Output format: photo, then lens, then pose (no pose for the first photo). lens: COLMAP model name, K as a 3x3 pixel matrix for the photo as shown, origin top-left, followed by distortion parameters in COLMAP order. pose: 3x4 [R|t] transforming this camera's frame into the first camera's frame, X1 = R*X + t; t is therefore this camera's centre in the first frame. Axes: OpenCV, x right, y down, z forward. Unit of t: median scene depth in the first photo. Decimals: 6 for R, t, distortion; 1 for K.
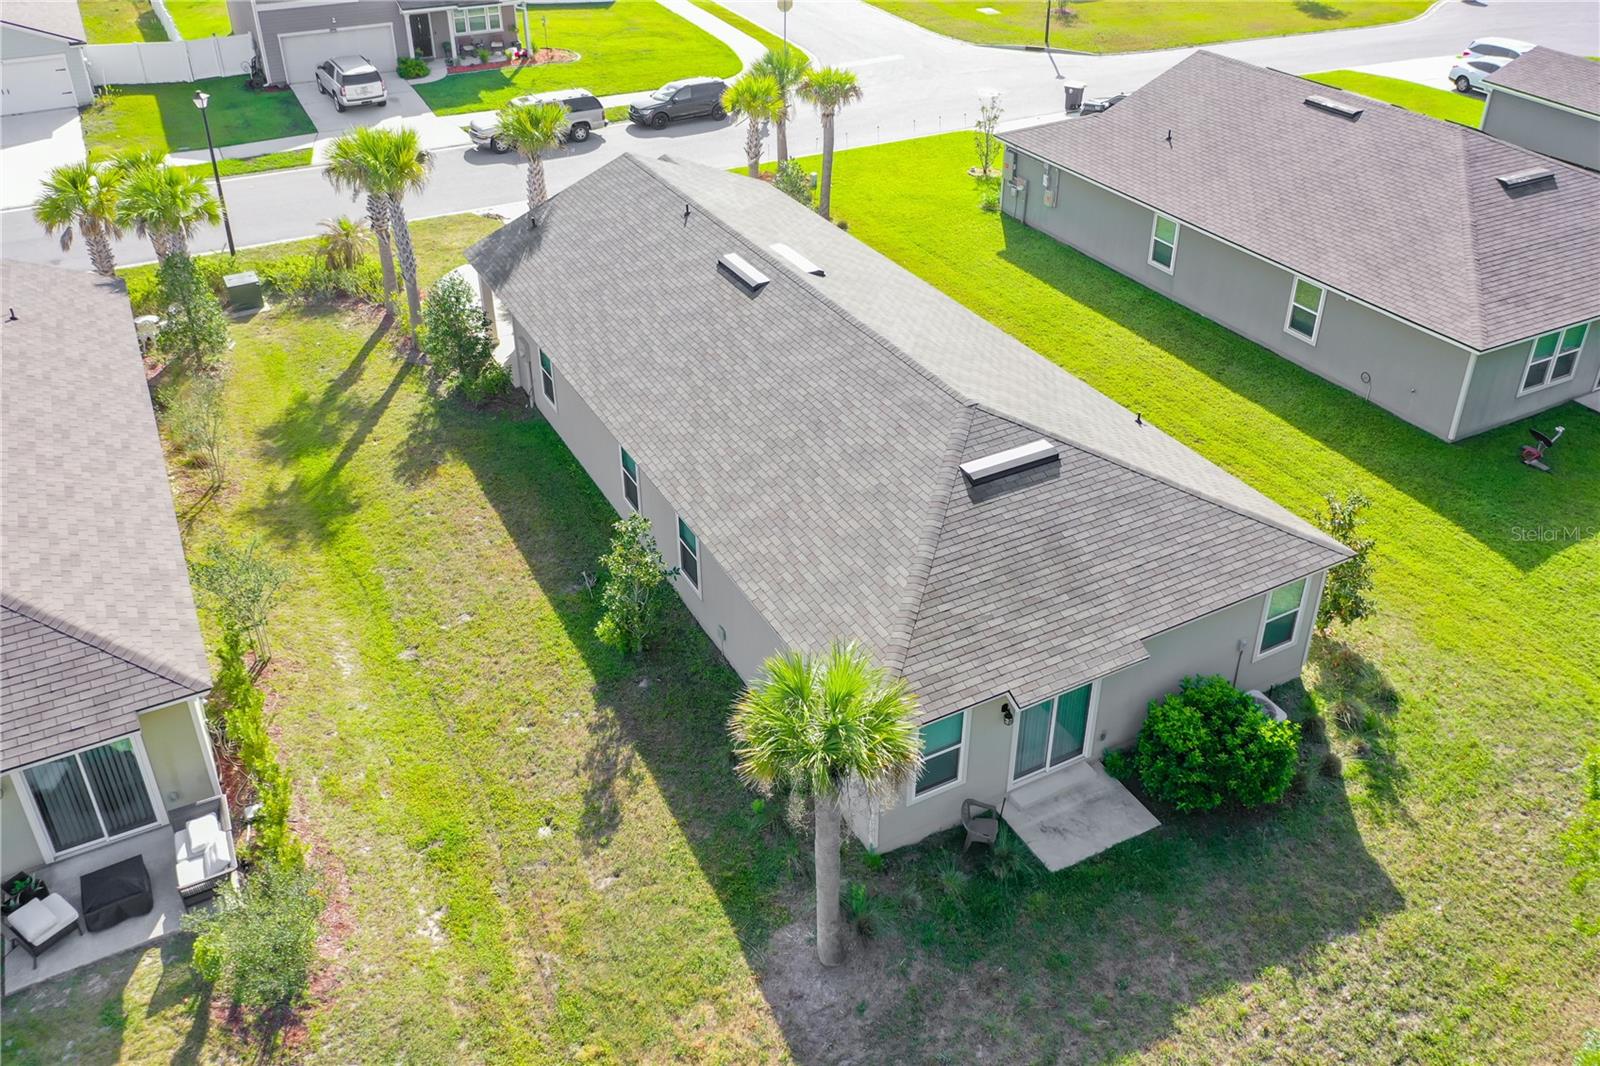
lens RADIAL K [[1301.0, 0, 795.5], [0, 1301.0, 431.9], [0, 0, 1]] dist [-0.001860, 0.005212]
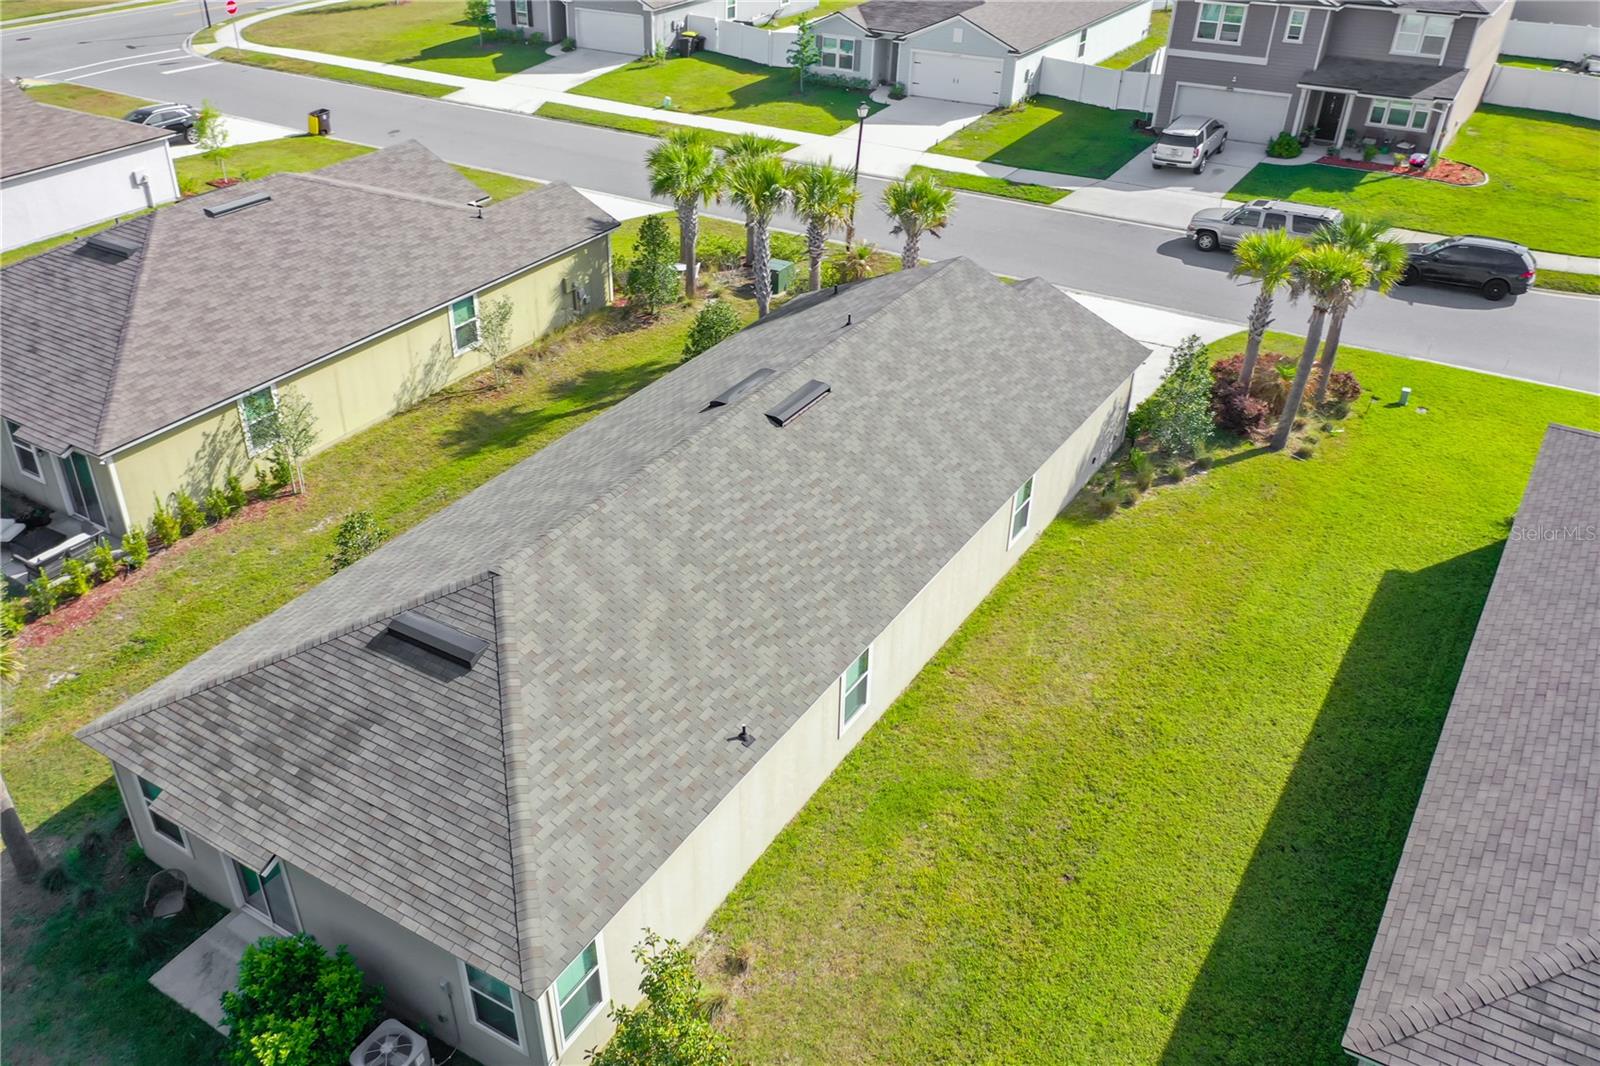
lens RADIAL K [[1288.1, 0, 828.8], [0, 1288.1, 522.9], [0, 0, 1]] dist [0.008465, 0.012618]
pose [[0.507123, 0.448971, -0.735698, 0.827958], [-0.417873, 0.874645, 0.245722, -0.339466], [0.753796, 0.182817, 0.631165, 0.570211]]
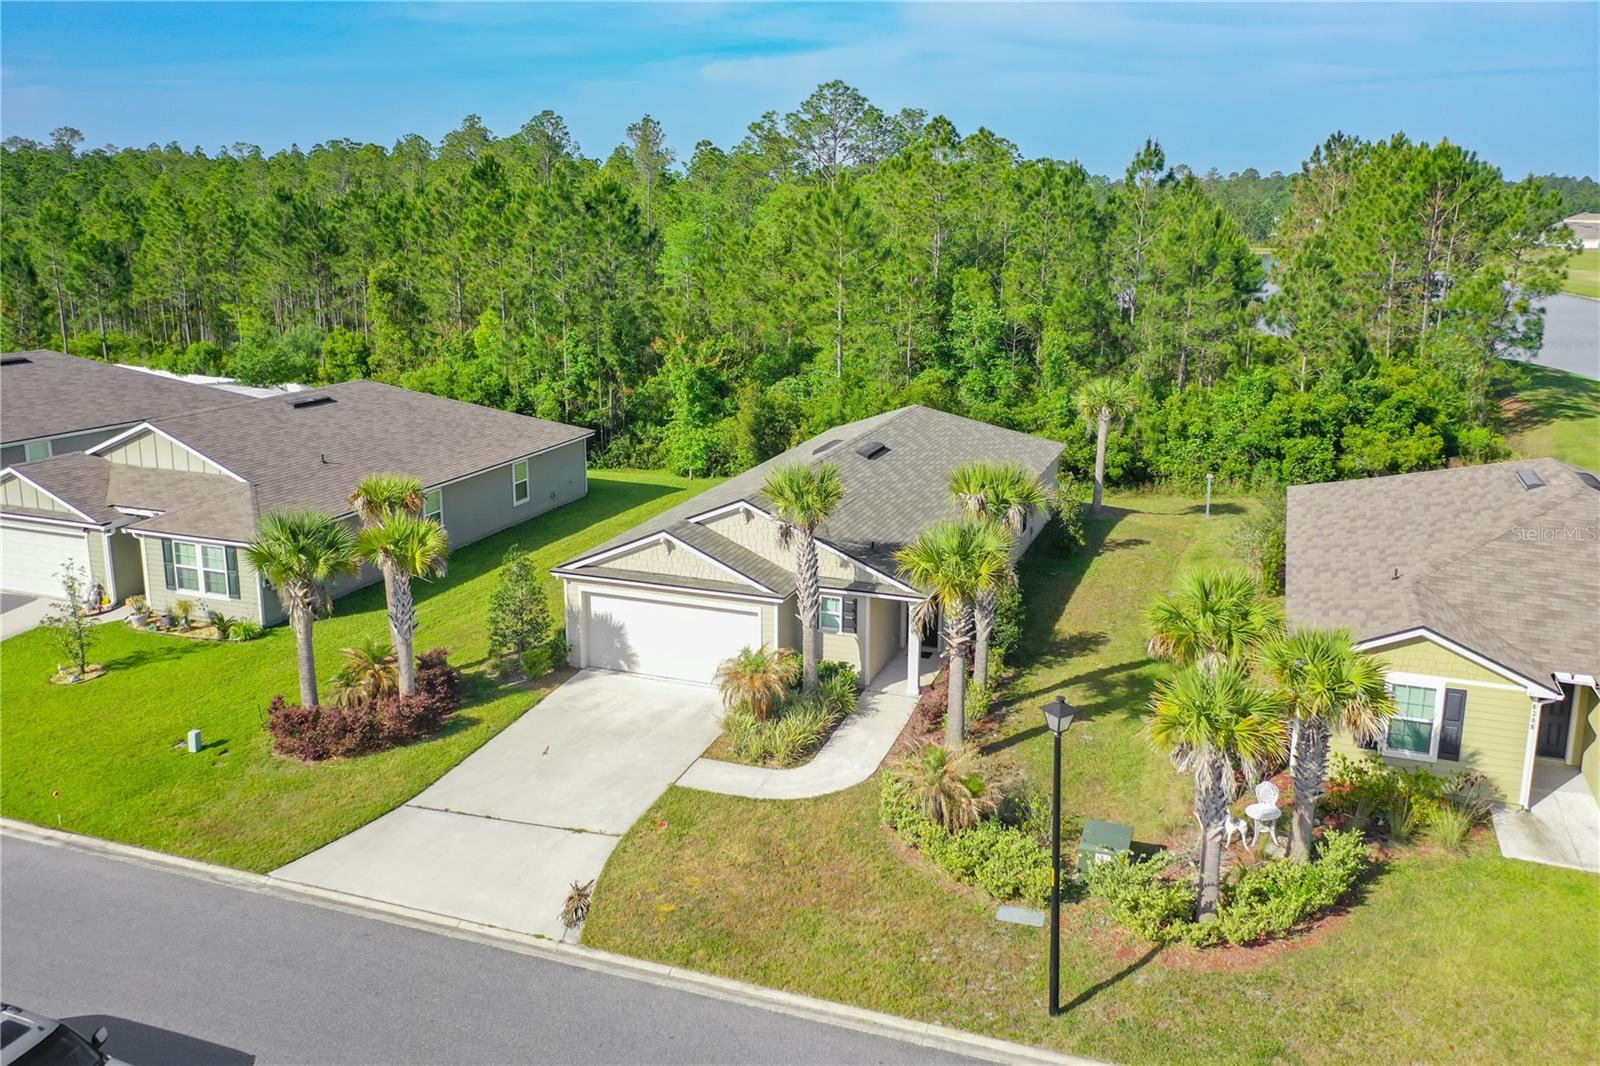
lens RADIAL K [[1271.8, 0, 800.0], [0, 1271.8, 533.0], [0, 0, 1]] dist [0.000841, 0.000168]
pose [[-0.663669, -0.191684, 0.723049, -1.155795], [0.367589, 0.758273, 0.538424, -0.954693], [-0.651476, 0.623120, -0.432782, 1.980404]]
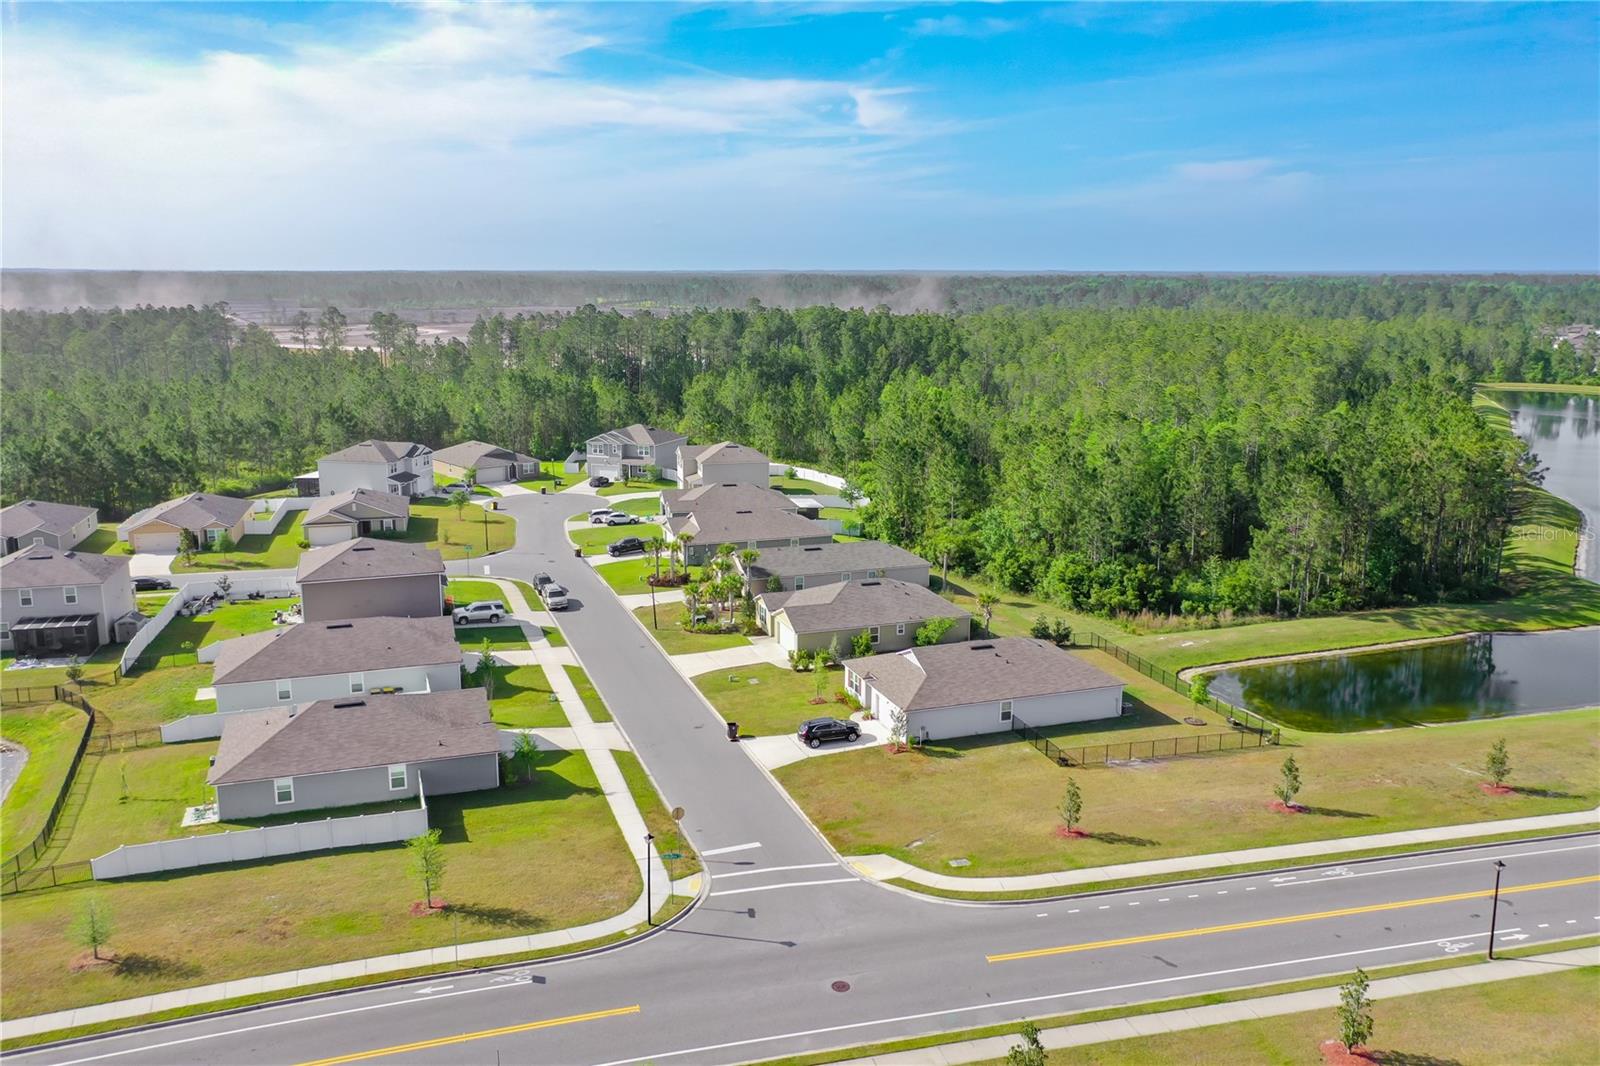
lens RADIAL K [[1271.8, 0, 800.0], [0, 1271.8, 533.0], [0, 0, 1]] dist [0.000841, 0.000168]
pose [[0.151601, -0.199530, 0.968094, -5.436508], [0.487862, 0.866908, 0.102277, -0.803619], [-0.859656, 0.456791, 0.228767, -0.087783]]
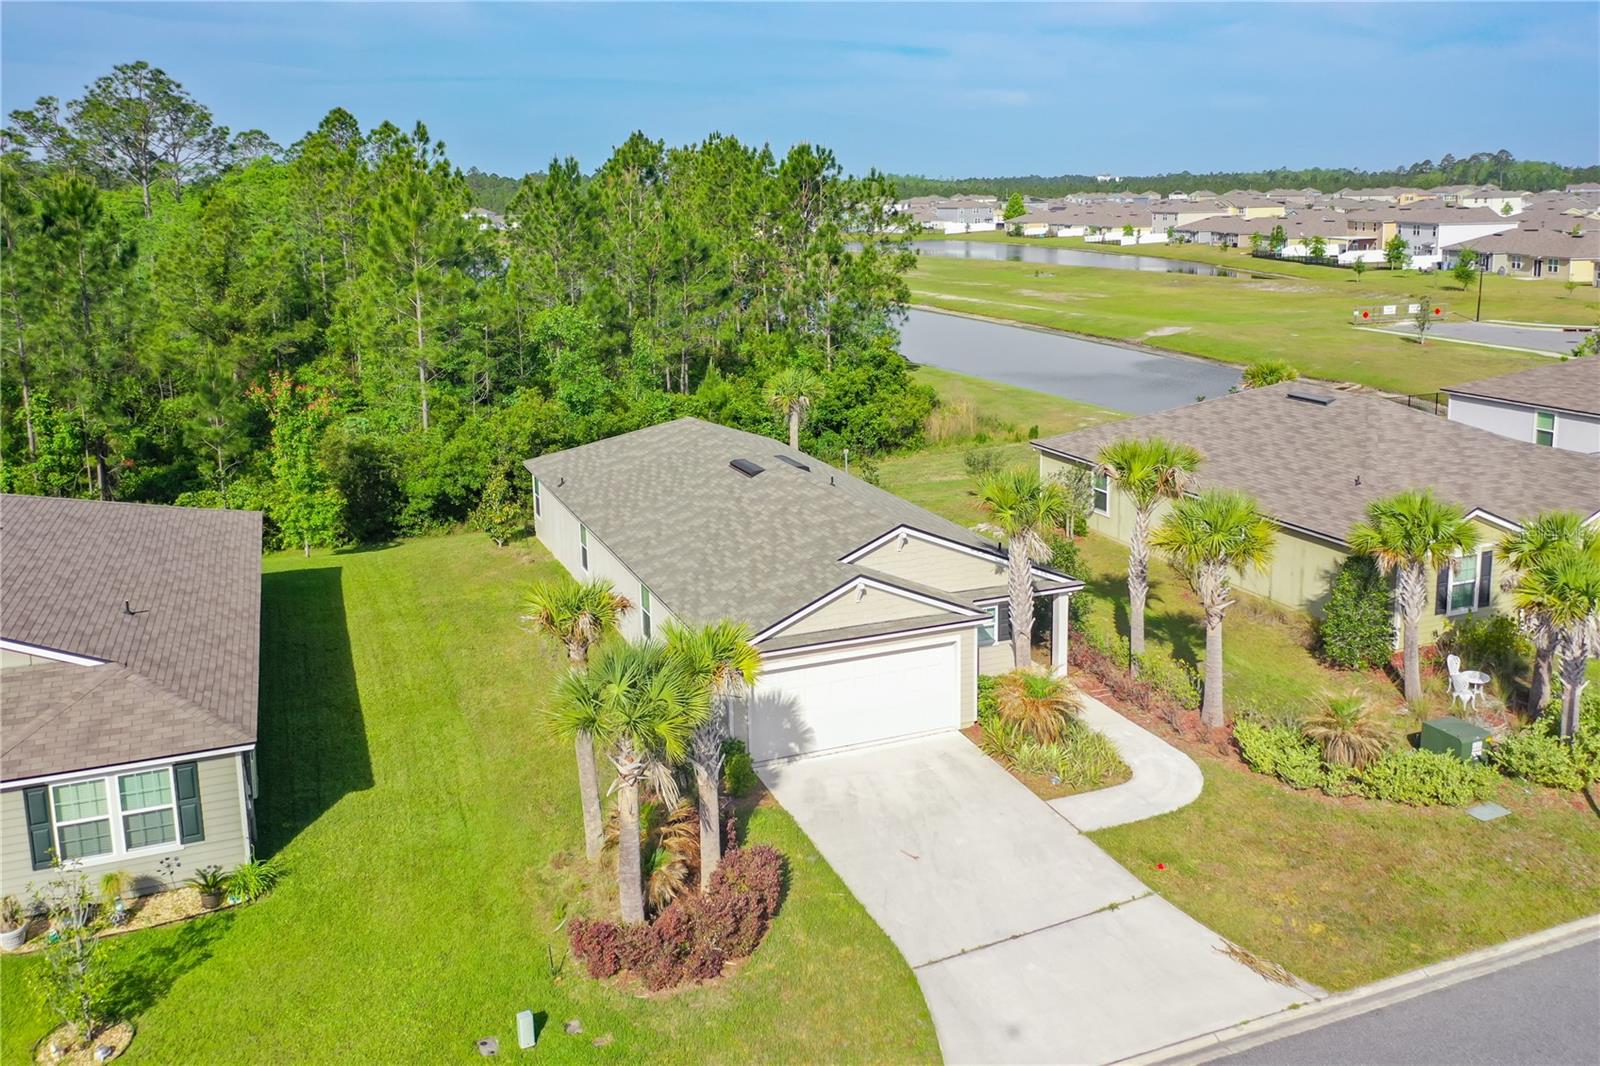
lens RADIAL K [[1313.7, 0, 793.6], [0, 1313.7, 475.5], [0, 0, 1]] dist [0.002070, -0.000822]
pose [[-0.993542, -0.004374, 0.113385, -0.223904], [0.072569, 0.743682, 0.664583, -1.145749], [-0.087229, 0.668519, -0.738562, 2.303390]]
